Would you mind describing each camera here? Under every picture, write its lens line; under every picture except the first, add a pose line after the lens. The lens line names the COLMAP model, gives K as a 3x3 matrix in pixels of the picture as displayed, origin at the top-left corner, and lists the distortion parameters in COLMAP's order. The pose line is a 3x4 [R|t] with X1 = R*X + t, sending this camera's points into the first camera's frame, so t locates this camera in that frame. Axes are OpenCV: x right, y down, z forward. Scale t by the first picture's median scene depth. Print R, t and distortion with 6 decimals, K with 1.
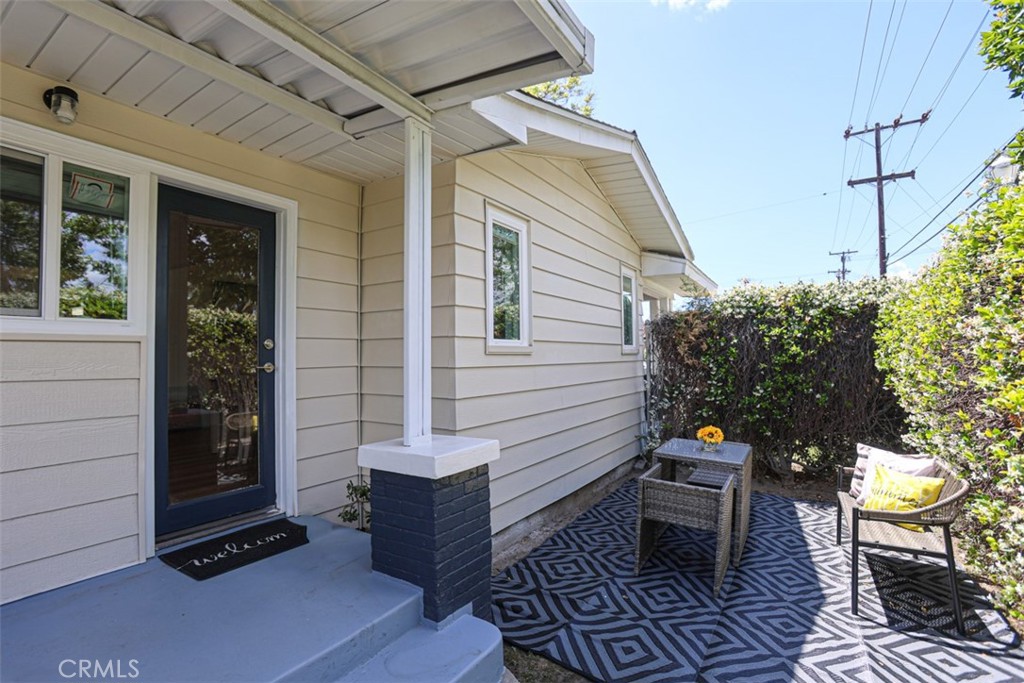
lens RADIAL K [[484.1, 0, 507.0], [0, 484.1, 343.0], [0, 0, 1]] dist [-0.067975, 0.031765]
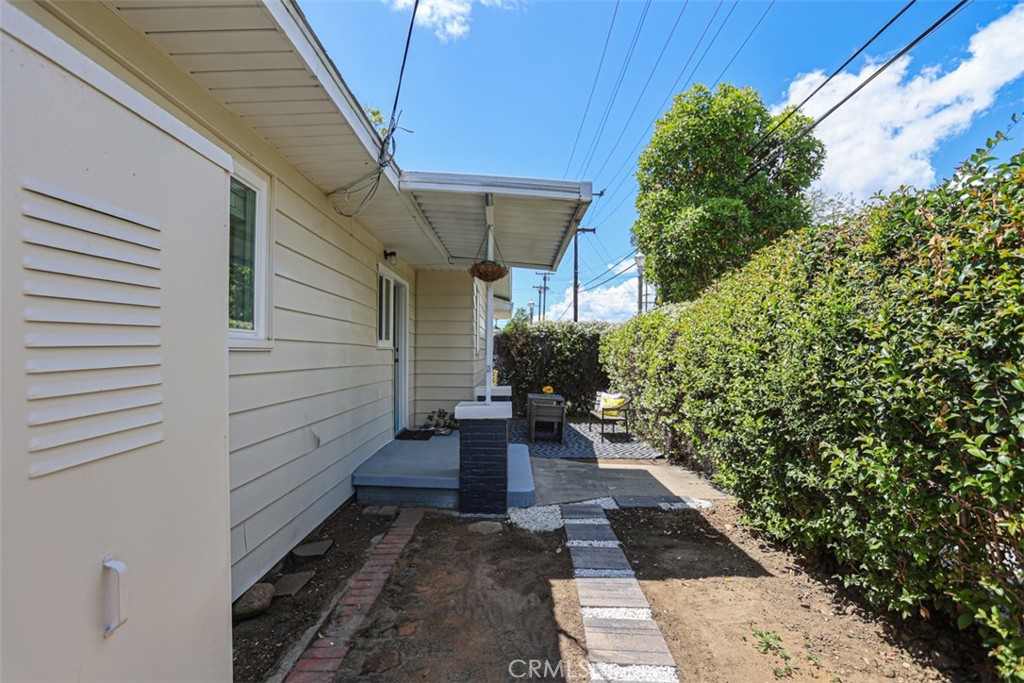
lens RADIAL K [[484.1, 0, 507.0], [0, 484.1, 343.0], [0, 0, 1]] dist [-0.067975, 0.031765]
pose [[0.848886, 0.024304, 0.528016, -0.758418], [-0.027526, 0.999620, -0.001758, -0.021753], [-0.527858, -0.013042, 0.849233, -0.689178]]
